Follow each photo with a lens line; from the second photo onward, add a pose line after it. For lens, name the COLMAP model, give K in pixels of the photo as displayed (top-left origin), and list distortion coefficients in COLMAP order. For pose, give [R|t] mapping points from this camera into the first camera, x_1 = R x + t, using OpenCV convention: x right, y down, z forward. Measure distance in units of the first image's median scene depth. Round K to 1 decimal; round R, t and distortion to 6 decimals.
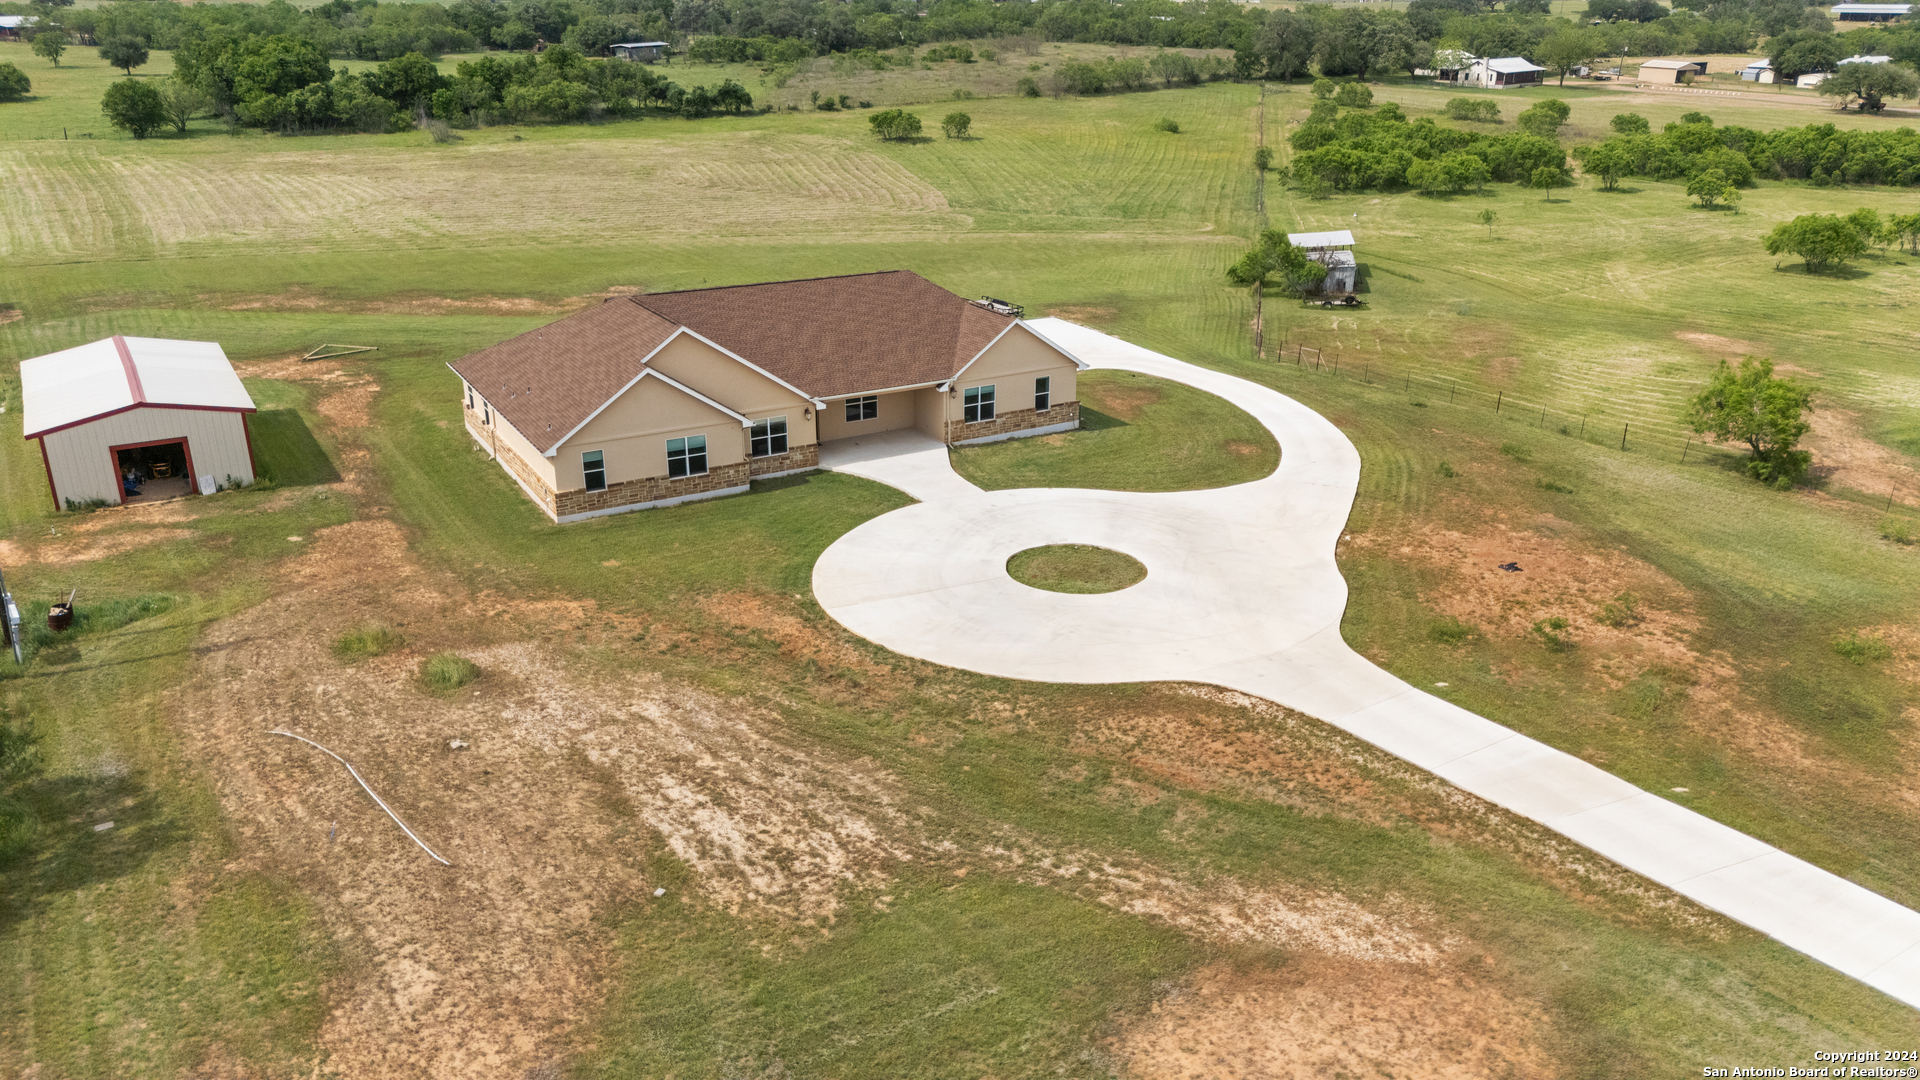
lens RADIAL K [[1432.6, 0, 939.1], [0, 1432.6, 489.5], [0, 0, 1]] dist [0.072880, -0.069421]
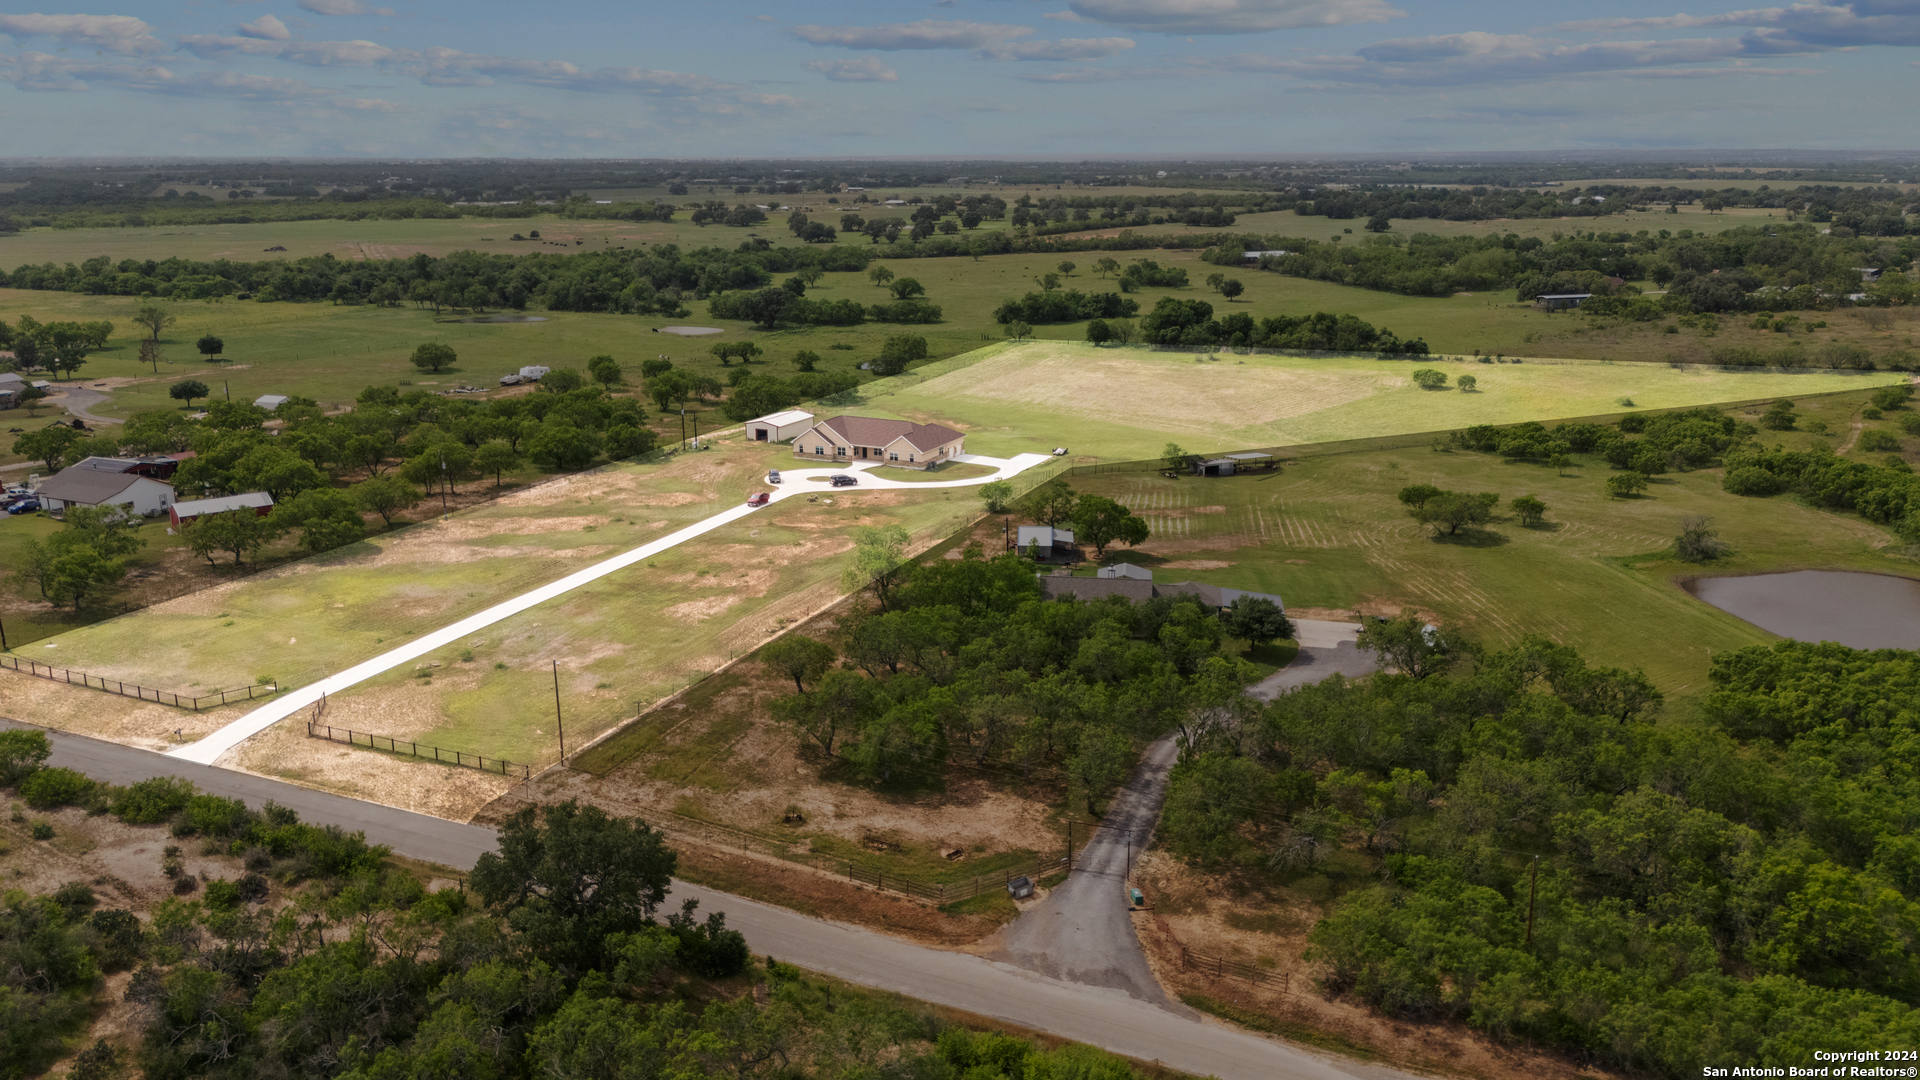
lens RADIAL K [[1397.8, 0, 950.3], [0, 1397.8, 535.3], [0, 0, 1]] dist [0.061891, -0.060784]
pose [[0.570705, 0.205983, -0.794900, 3.338477], [-0.265598, 0.962297, 0.058672, -0.123686], [0.777016, 0.177639, 0.603897, -1.168767]]
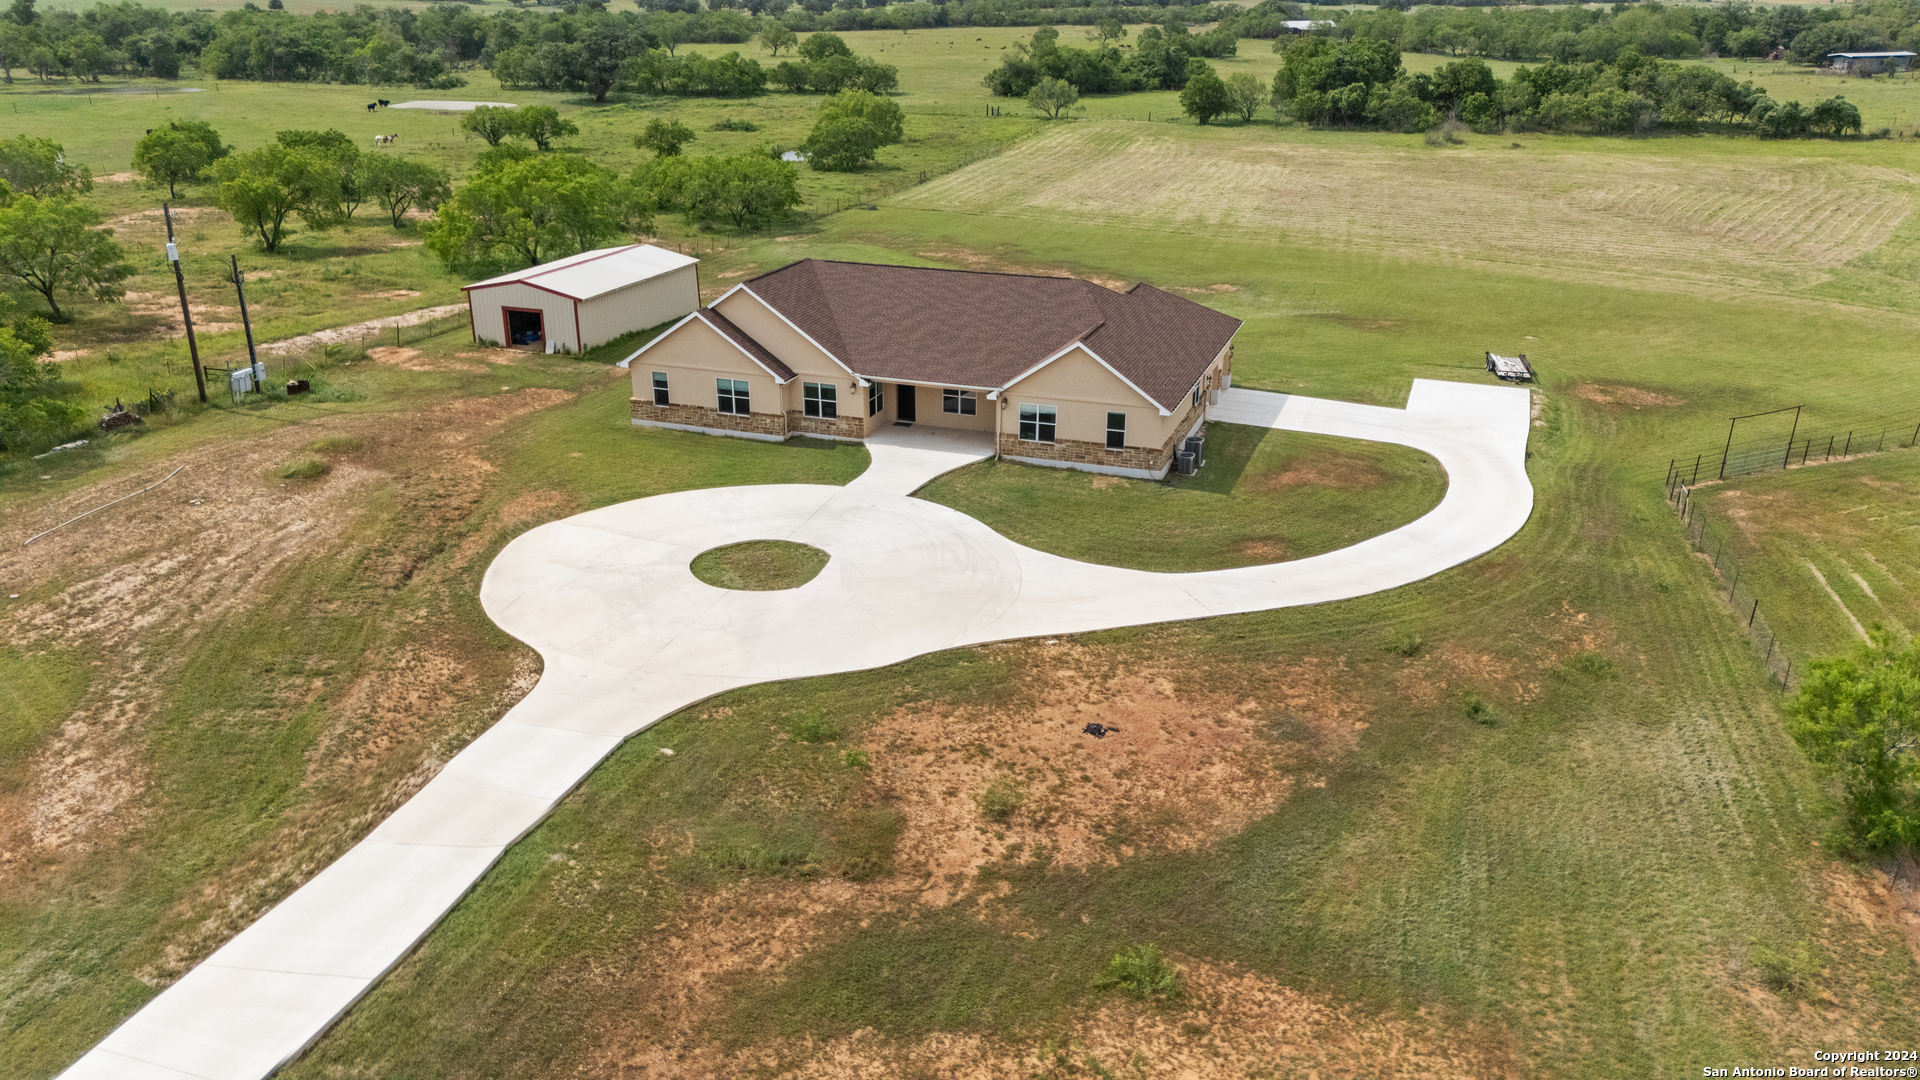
lens RADIAL K [[1397.8, 0, 950.3], [0, 1397.8, 535.3], [0, 0, 1]] dist [0.061891, -0.060784]
pose [[0.643465, 0.275161, -0.714310, 0.724143], [-0.251684, 0.957328, 0.142053, -0.113384], [0.722916, 0.088374, 0.685261, 0.352933]]
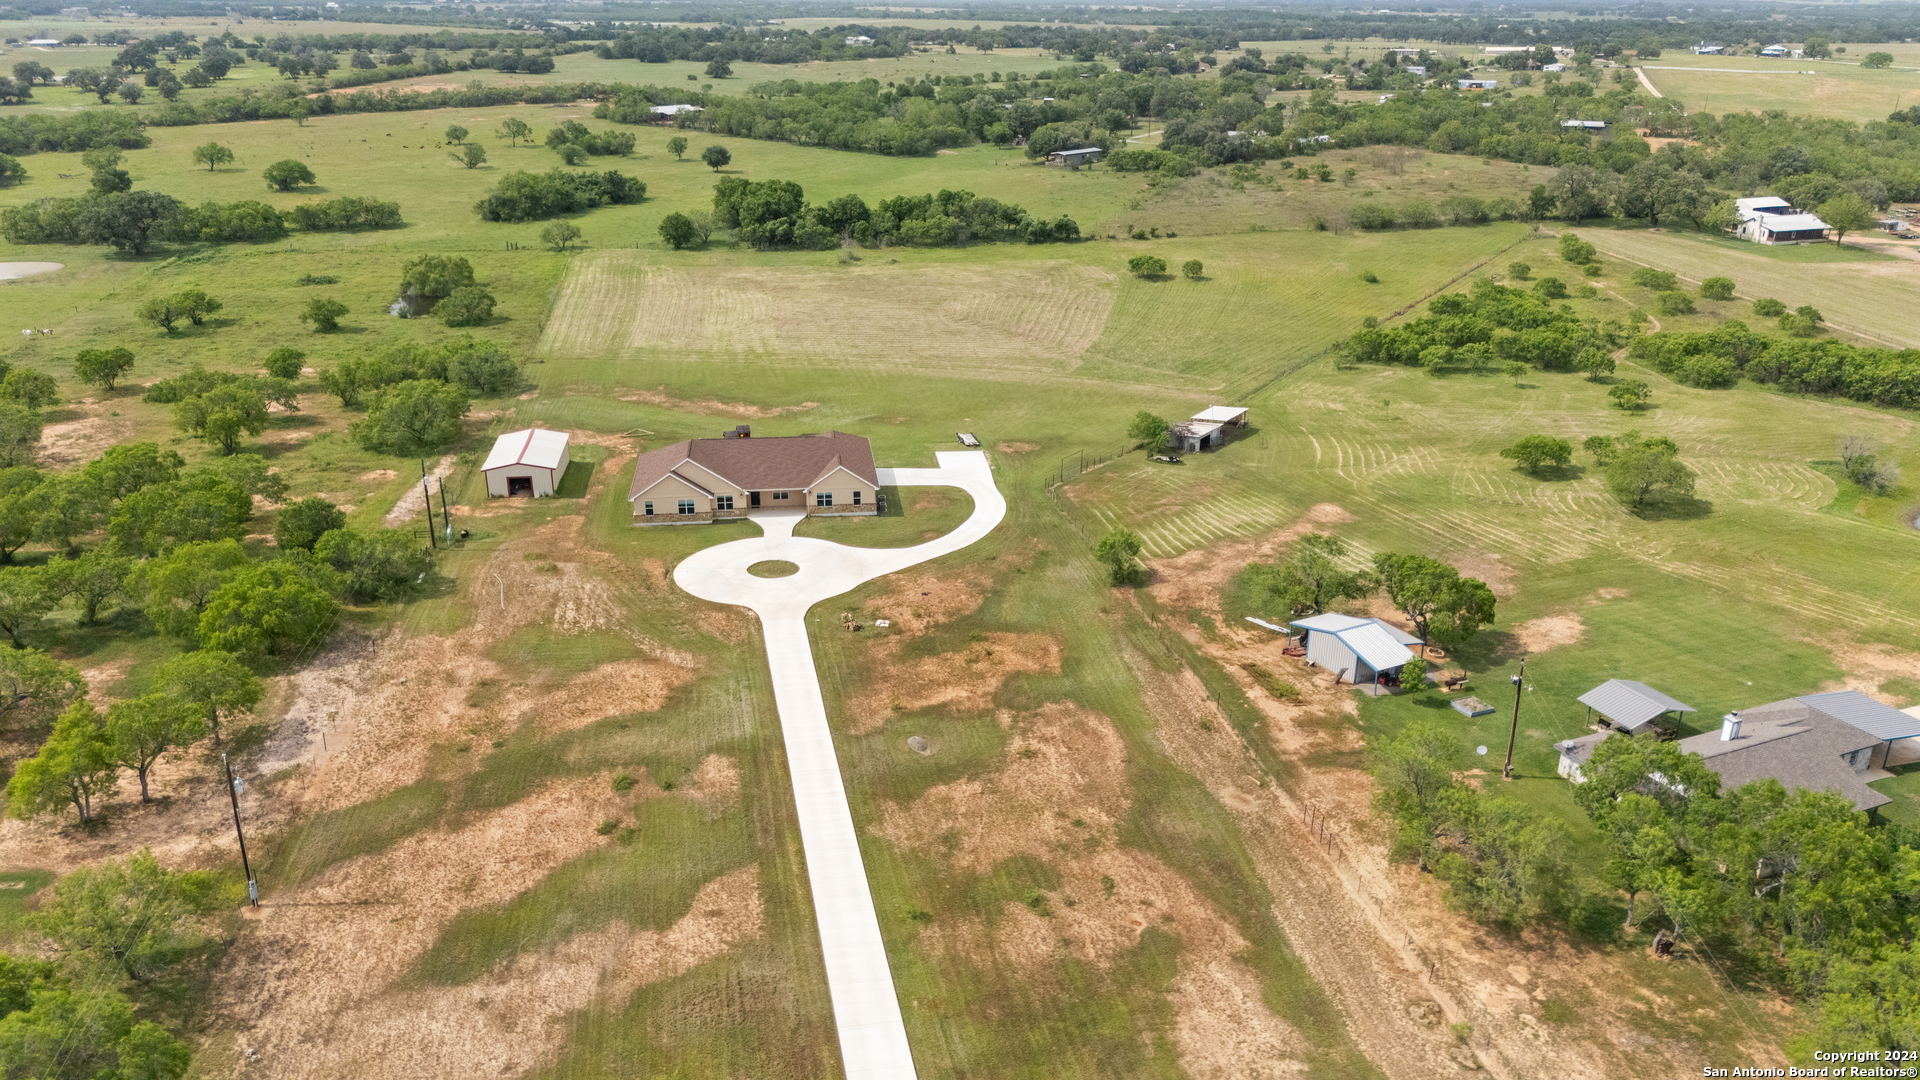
lens RADIAL K [[1397.8, 0, 950.3], [0, 1397.8, 535.3], [0, 0, 1]] dist [0.061891, -0.060784]
pose [[0.920314, 0.140846, -0.364945, 1.136525], [-0.130351, 0.990030, 0.053372, -0.161344], [0.368824, -0.001548, 0.929498, -1.120300]]
